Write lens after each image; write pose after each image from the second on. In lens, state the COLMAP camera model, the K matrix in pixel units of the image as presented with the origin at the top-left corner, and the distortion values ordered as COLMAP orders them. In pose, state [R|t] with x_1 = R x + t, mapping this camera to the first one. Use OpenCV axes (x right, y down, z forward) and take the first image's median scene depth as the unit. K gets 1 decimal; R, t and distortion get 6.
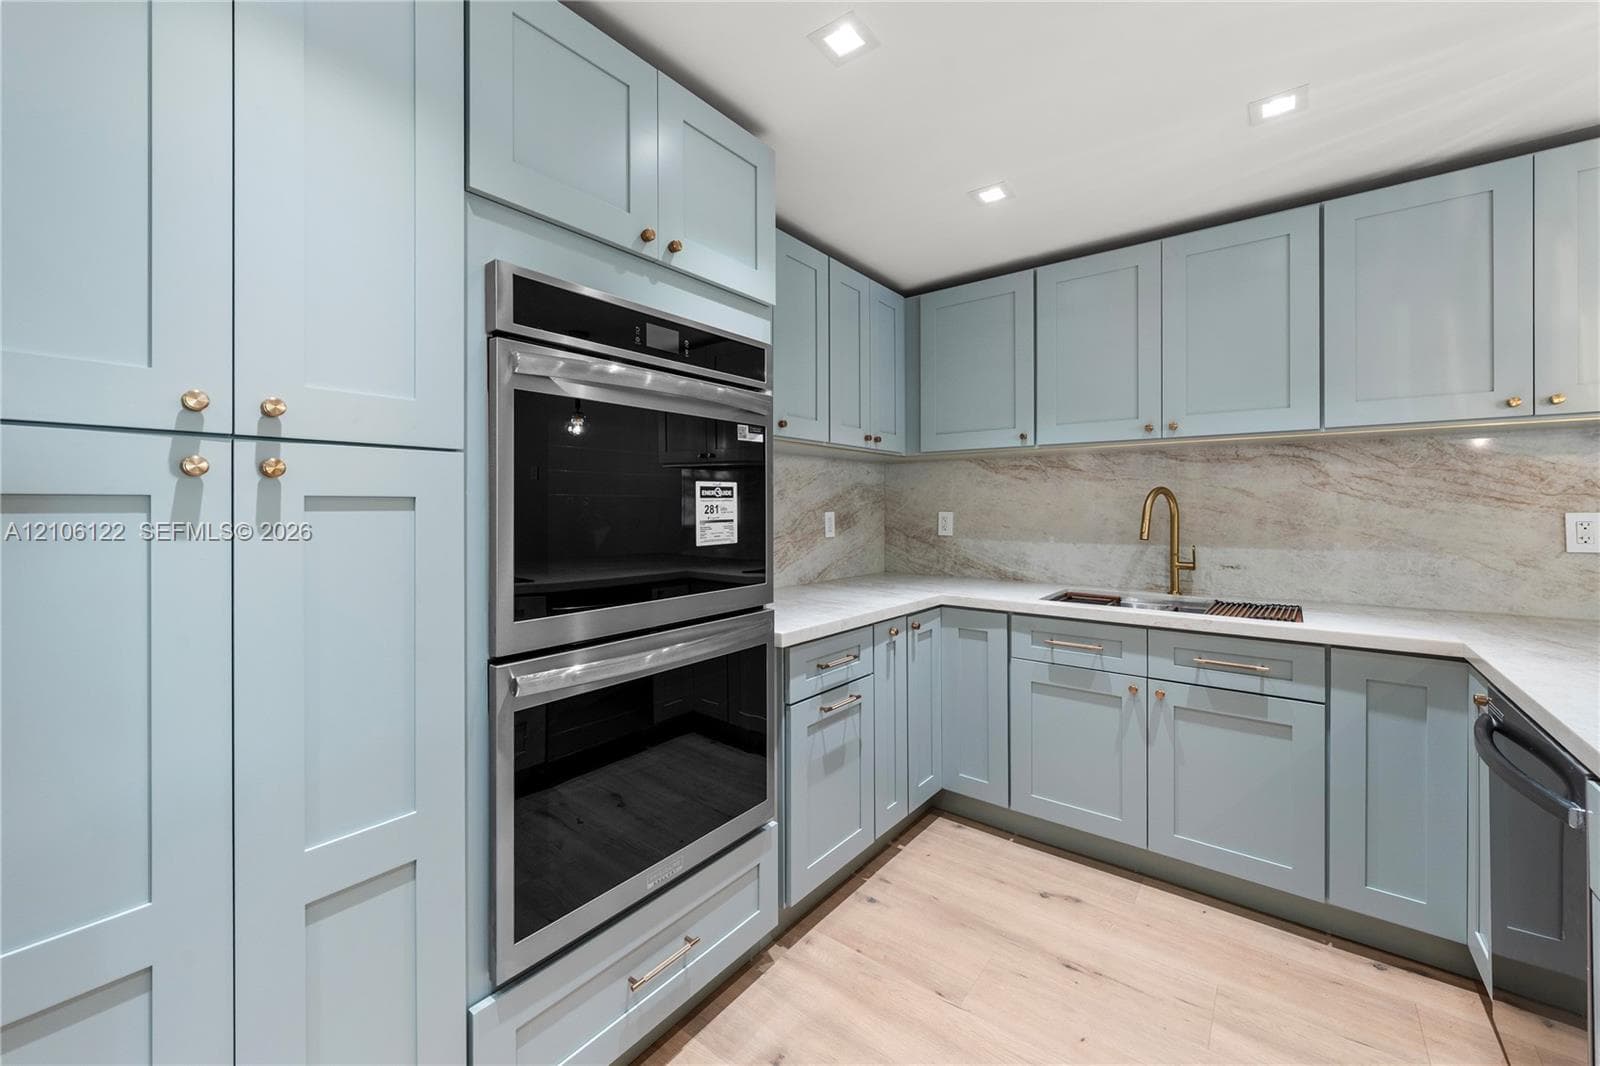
lens RADIAL K [[617.4, 0, 796.1], [0, 617.4, 501.0], [0, 0, 1]] dist [0.001576, 0.000548]
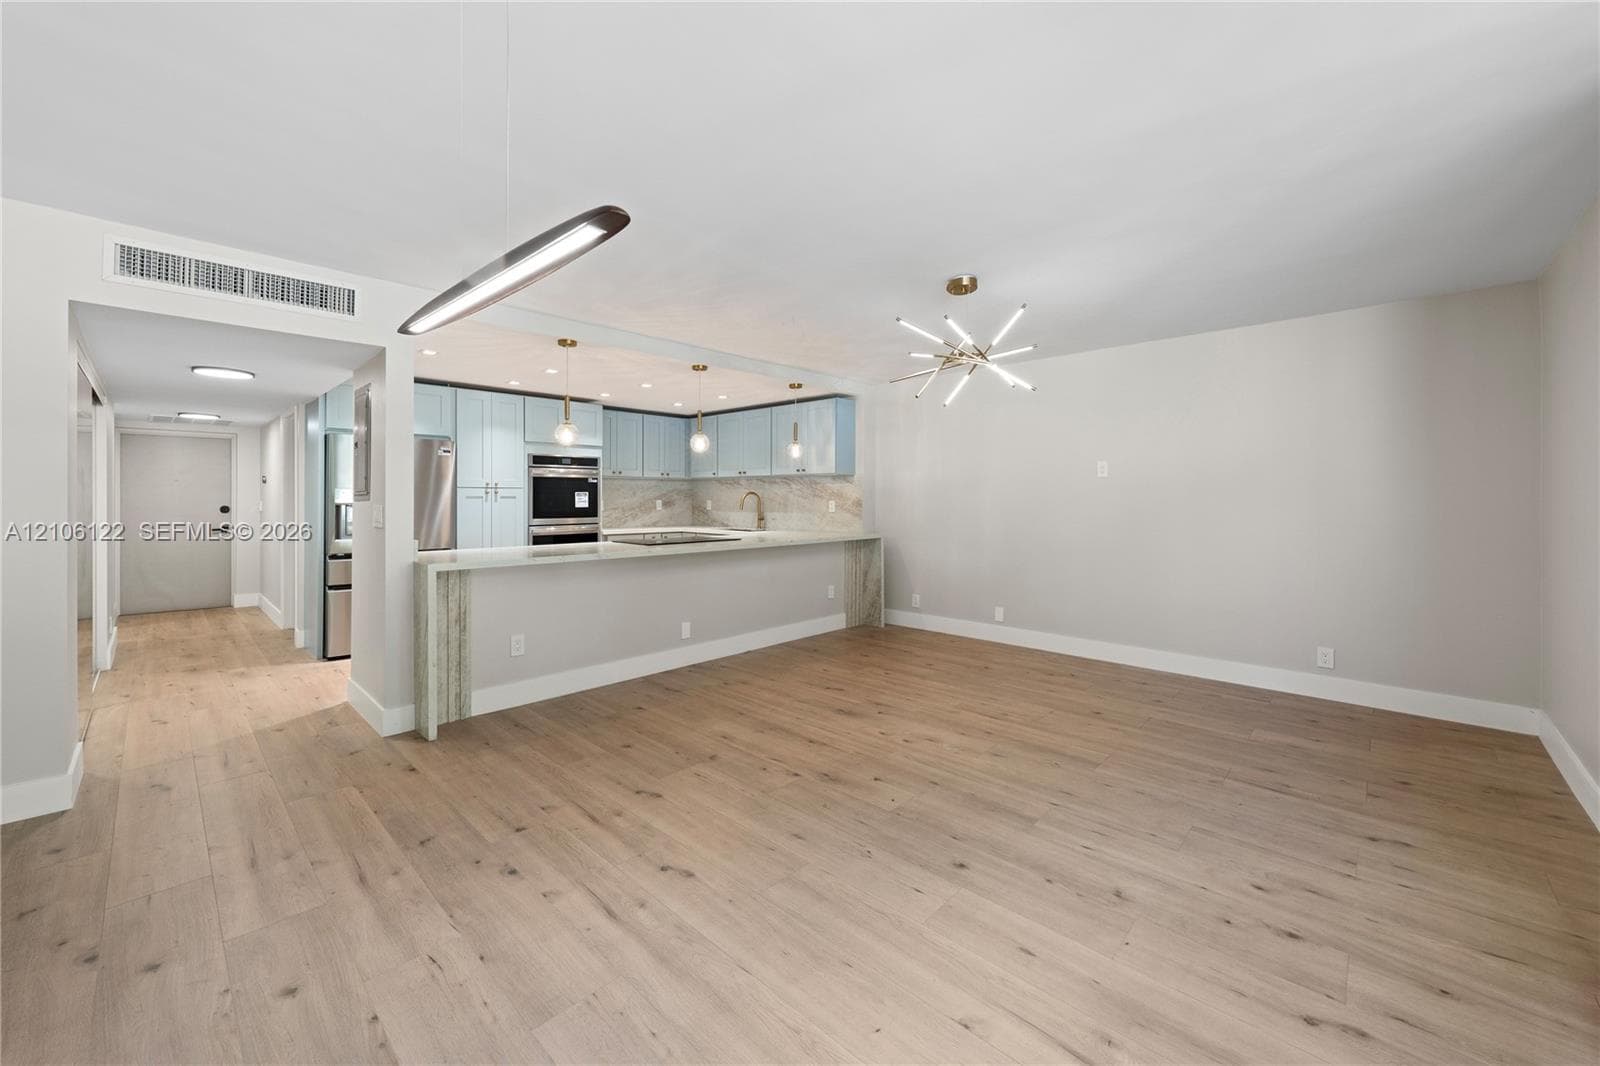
lens RADIAL K [[617.4, 0, 796.1], [0, 617.4, 501.0], [0, 0, 1]] dist [0.001576, 0.000548]
pose [[0.995677, 0.004655, -0.092764, 1.140665], [-0.003304, 0.999886, 0.014715, -0.025526], [0.092822, -0.014345, 0.995579, -2.036450]]
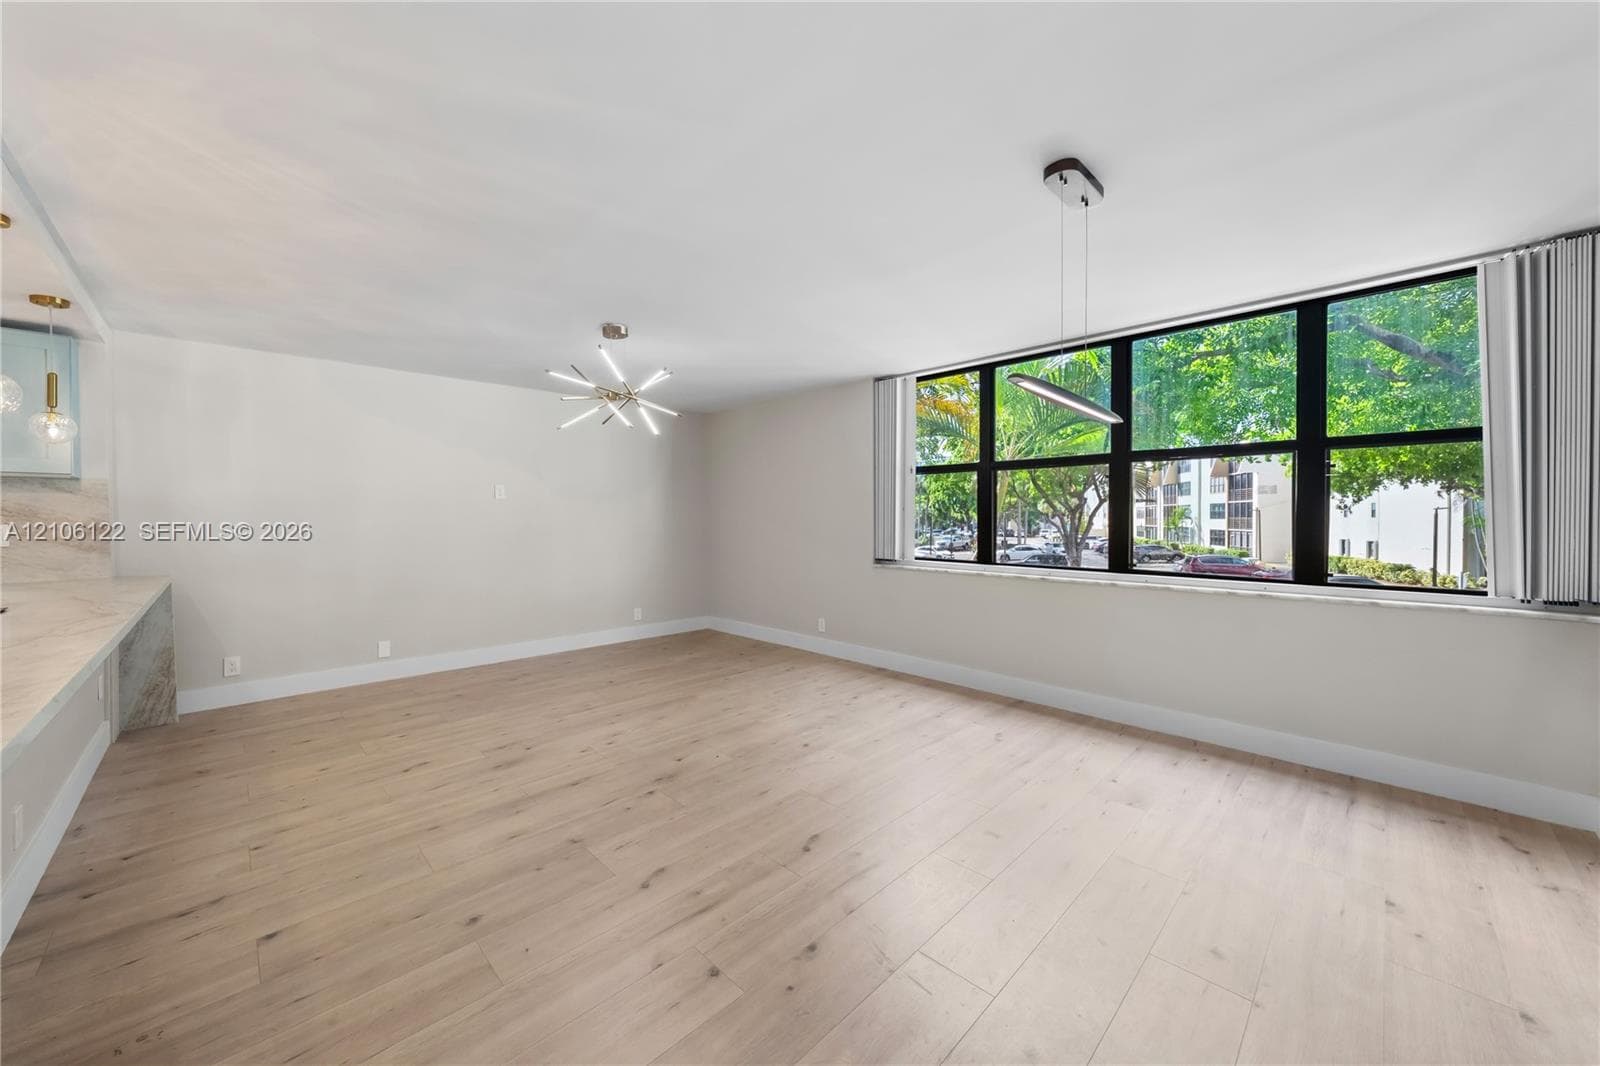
lens RADIAL K [[580.6, 0, 800.2], [0, 580.6, 518.0], [0, 0, 1]] dist [-0.000813, -0.000063]
pose [[0.121394, 0.001637, 0.992603, -0.104307], [-0.007187, 0.999974, -0.000770, -0.012721], [-0.992578, -0.007041, 0.121403, -1.242643]]
